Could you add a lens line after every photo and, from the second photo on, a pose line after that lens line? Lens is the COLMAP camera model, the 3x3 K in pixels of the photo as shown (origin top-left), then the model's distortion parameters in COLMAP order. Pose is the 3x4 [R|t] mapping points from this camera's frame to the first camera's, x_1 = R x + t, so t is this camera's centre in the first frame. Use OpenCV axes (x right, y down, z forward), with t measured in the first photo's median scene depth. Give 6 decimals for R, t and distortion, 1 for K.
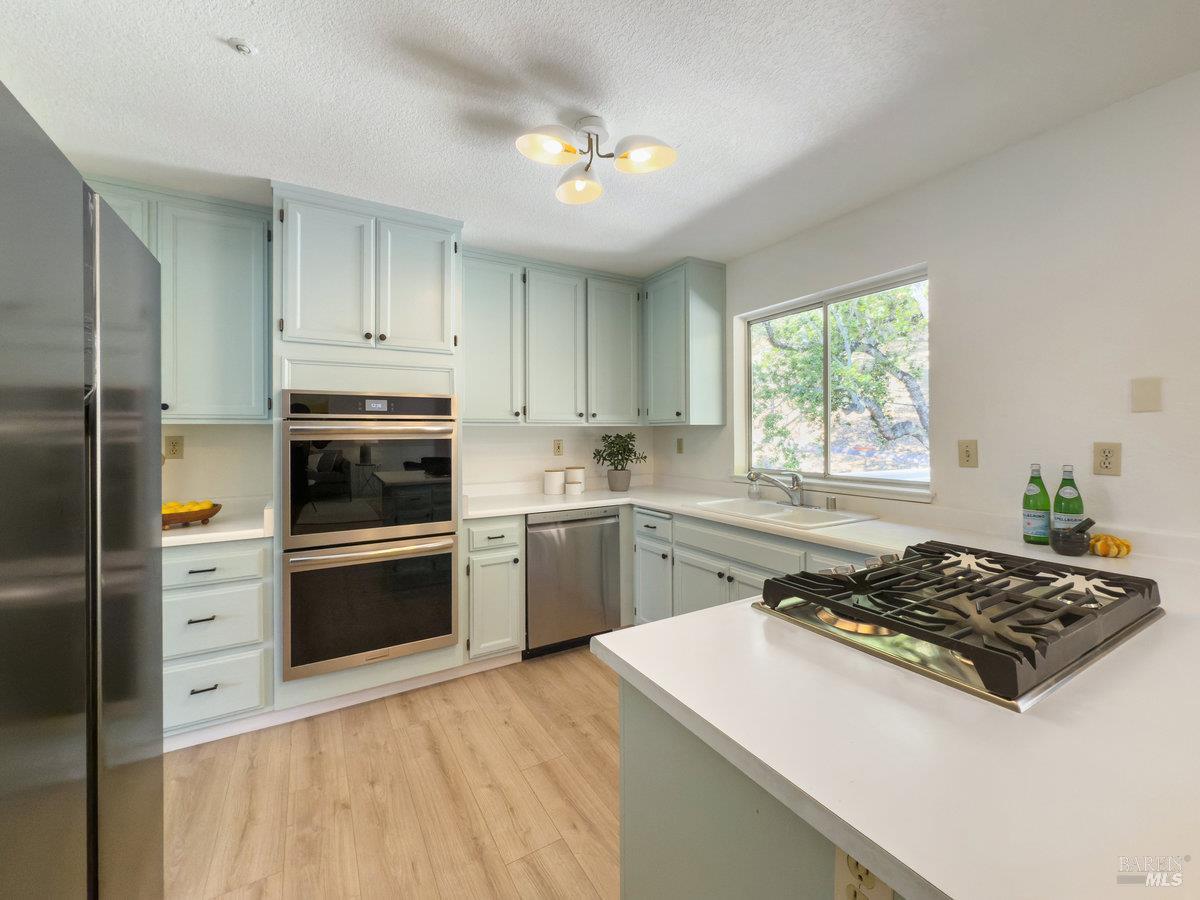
lens RADIAL K [[485.2, 0, 600.8], [0, 485.2, 430.2], [0, 0, 1]] dist [-0.008831, 0.000294]
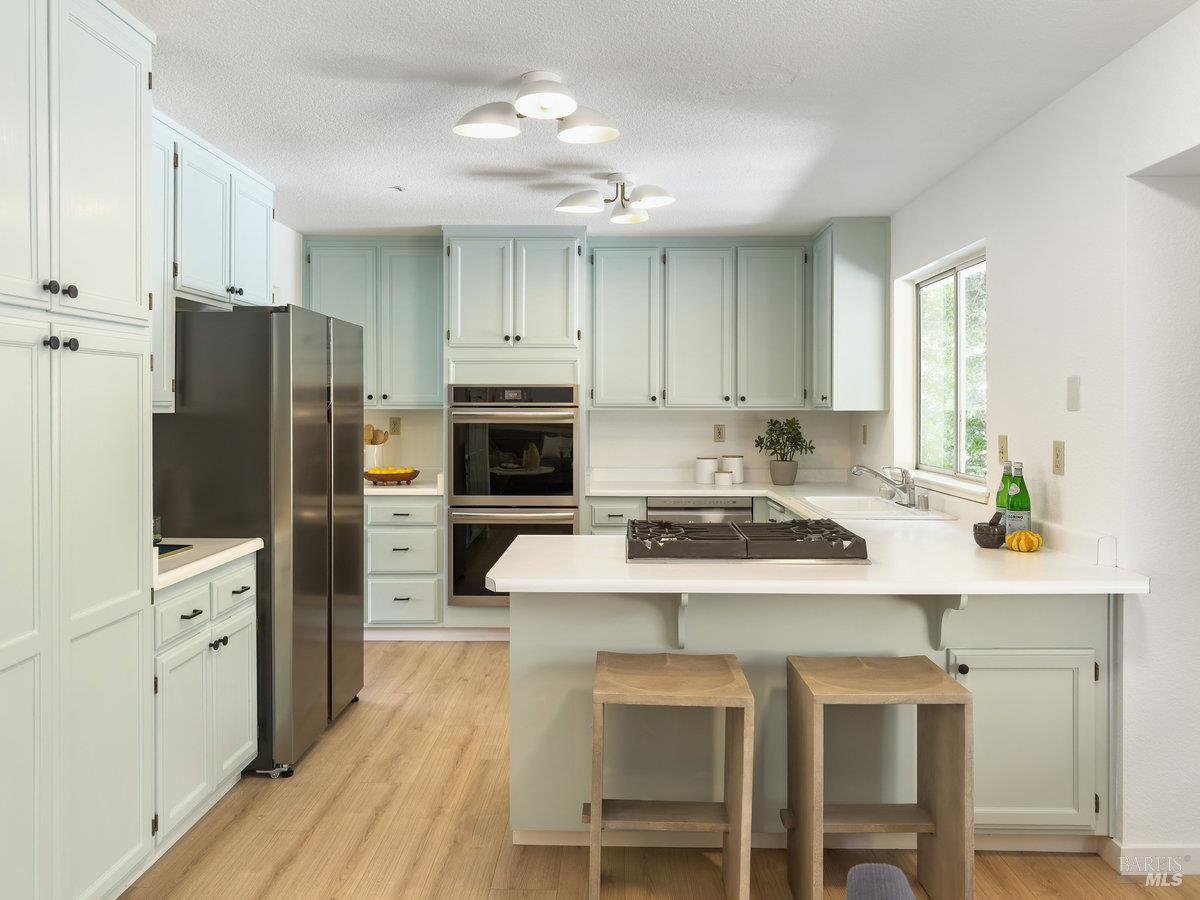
lens RADIAL K [[837.9, 0, 600.3], [0, 837.9, 410.4], [0, 0, 1]] dist [0.001300, -0.000258]
pose [[0.846921, 0.009174, -0.531640, 0.780214], [-0.002582, 0.999910, 0.013141, -0.037828], [0.531713, -0.009757, 0.846868, -0.616274]]
